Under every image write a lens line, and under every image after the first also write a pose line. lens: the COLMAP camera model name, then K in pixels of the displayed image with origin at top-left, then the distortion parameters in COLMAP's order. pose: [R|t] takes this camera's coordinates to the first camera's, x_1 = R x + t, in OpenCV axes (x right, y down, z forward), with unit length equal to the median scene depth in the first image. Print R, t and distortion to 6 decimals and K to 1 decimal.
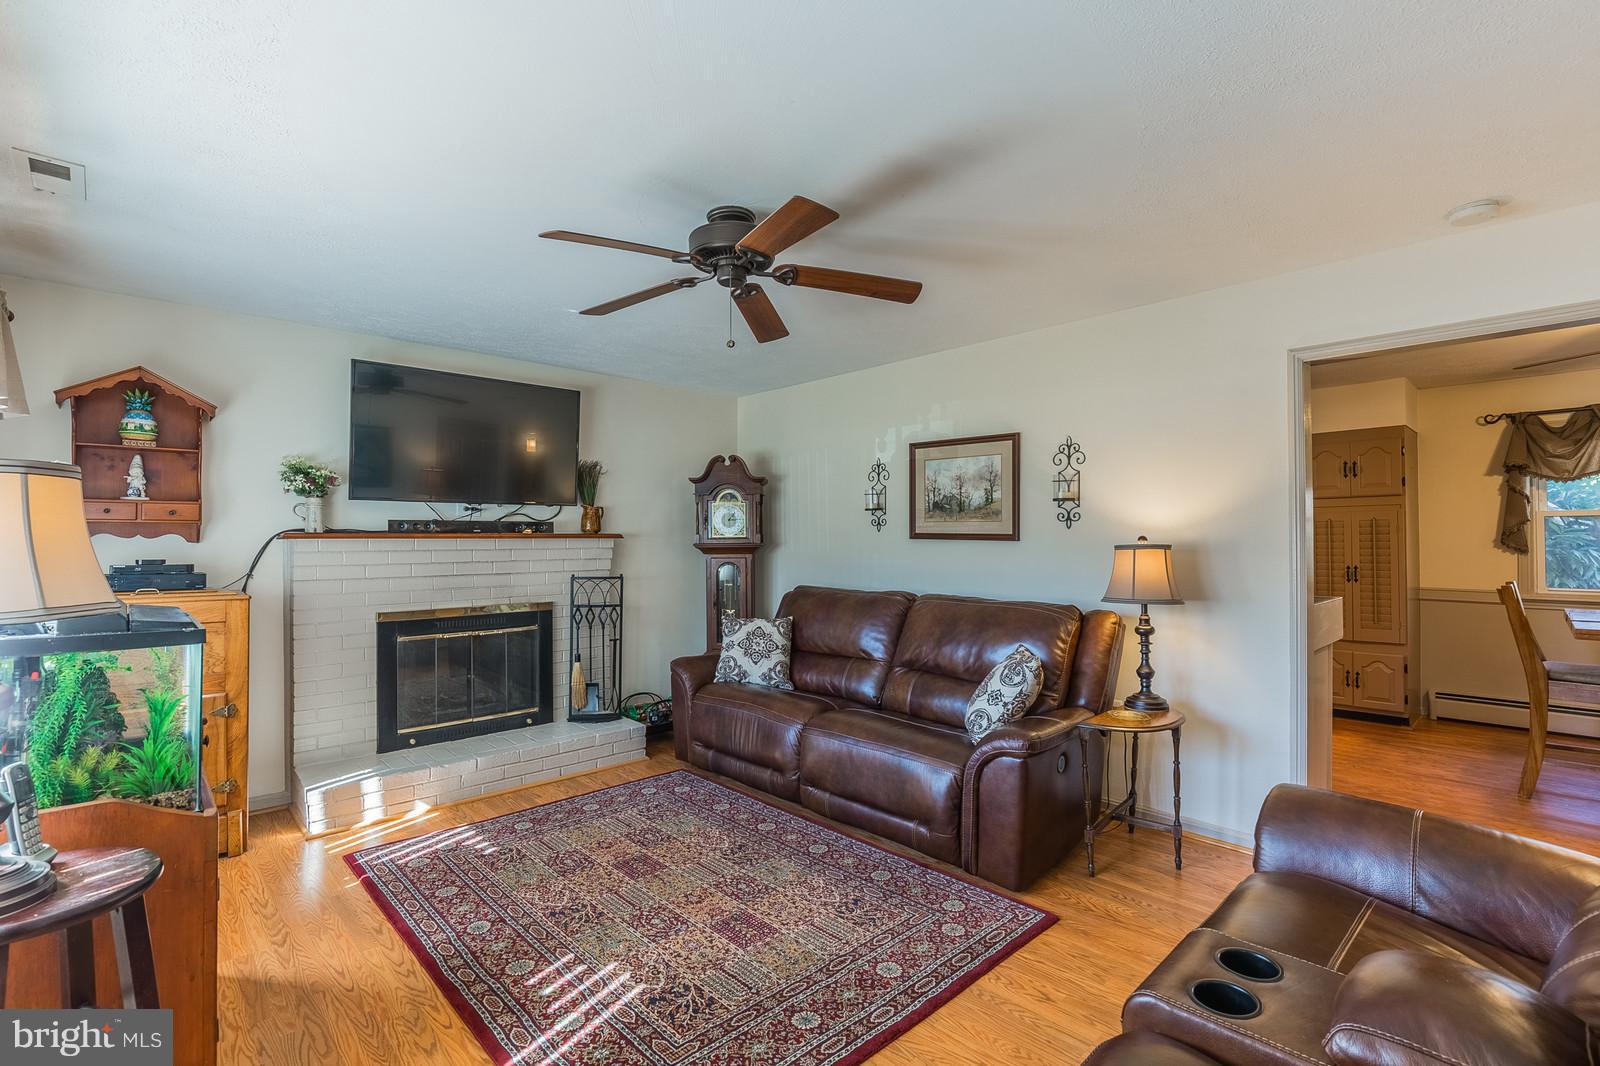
lens RADIAL K [[745.9, 0, 805.3], [0, 745.9, 532.0], [0, 0, 1]] dist [-0.012167, 0.001452]
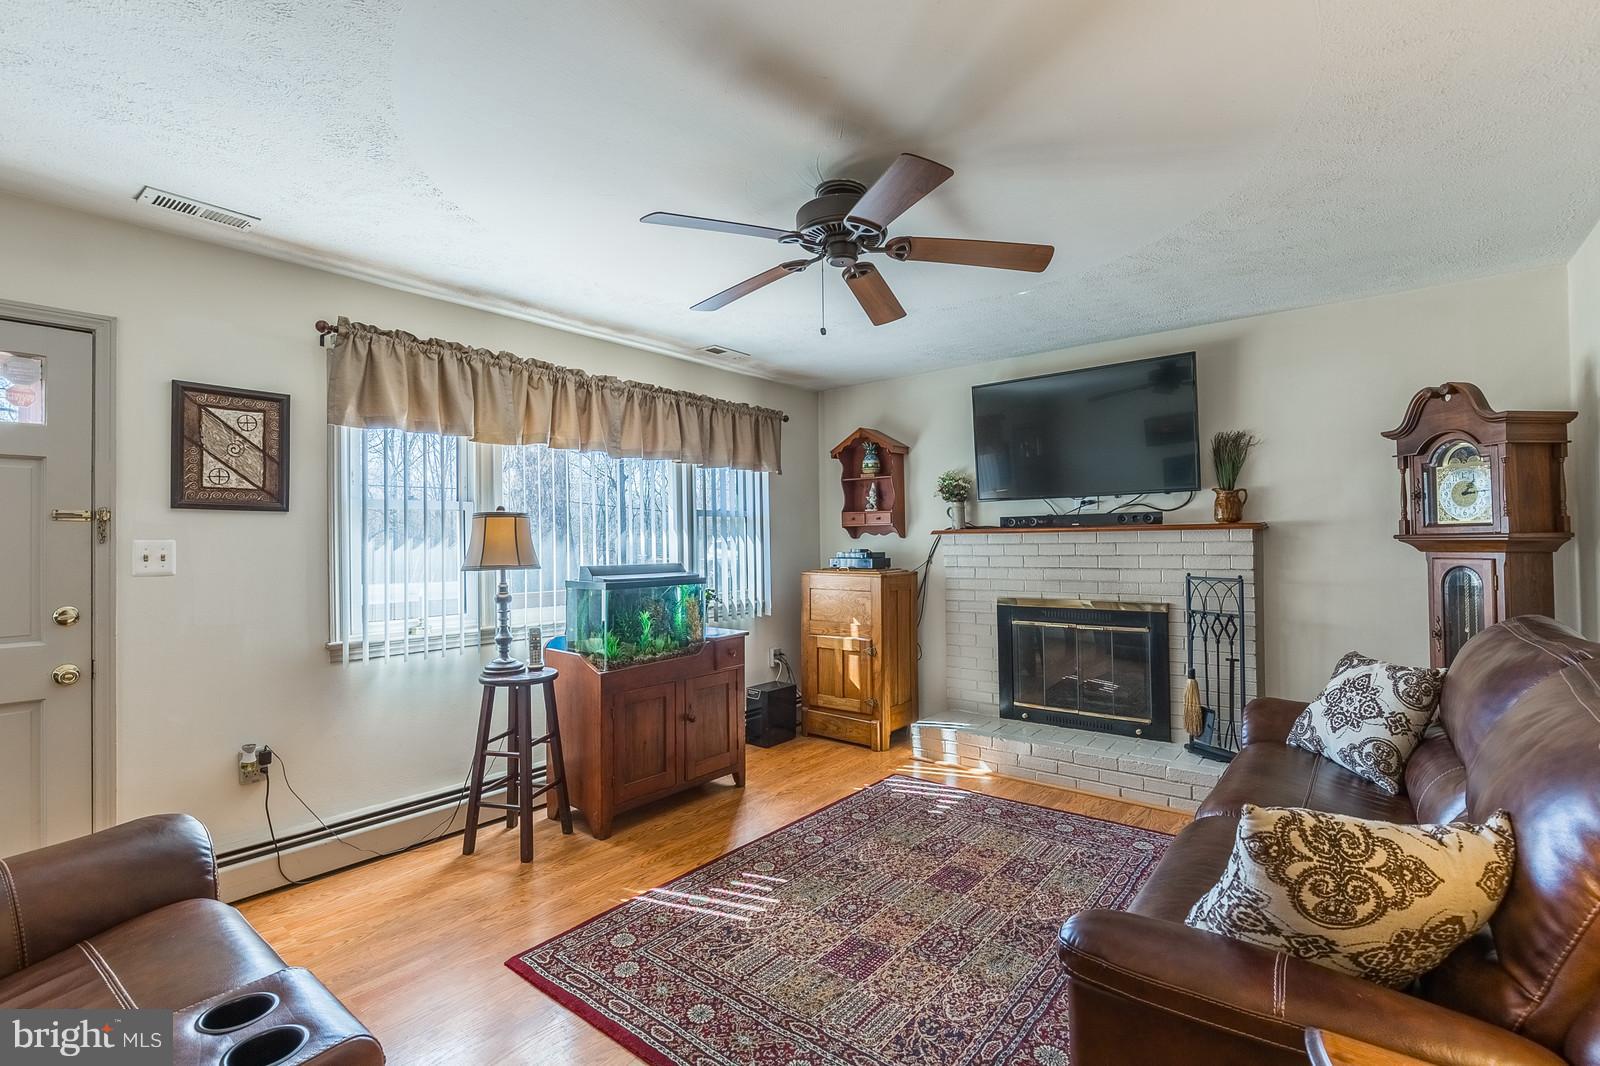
lens RADIAL K [[745.9, 0, 804.1], [0, 745.9, 533.7], [0, 0, 1]] dist [-0.012167, 0.001452]
pose [[0.108663, -0.008687, -0.994041, 0.557201], [0.022986, 0.999716, -0.006224, 0.009295], [0.993813, -0.022172, 0.108832, 0.569213]]
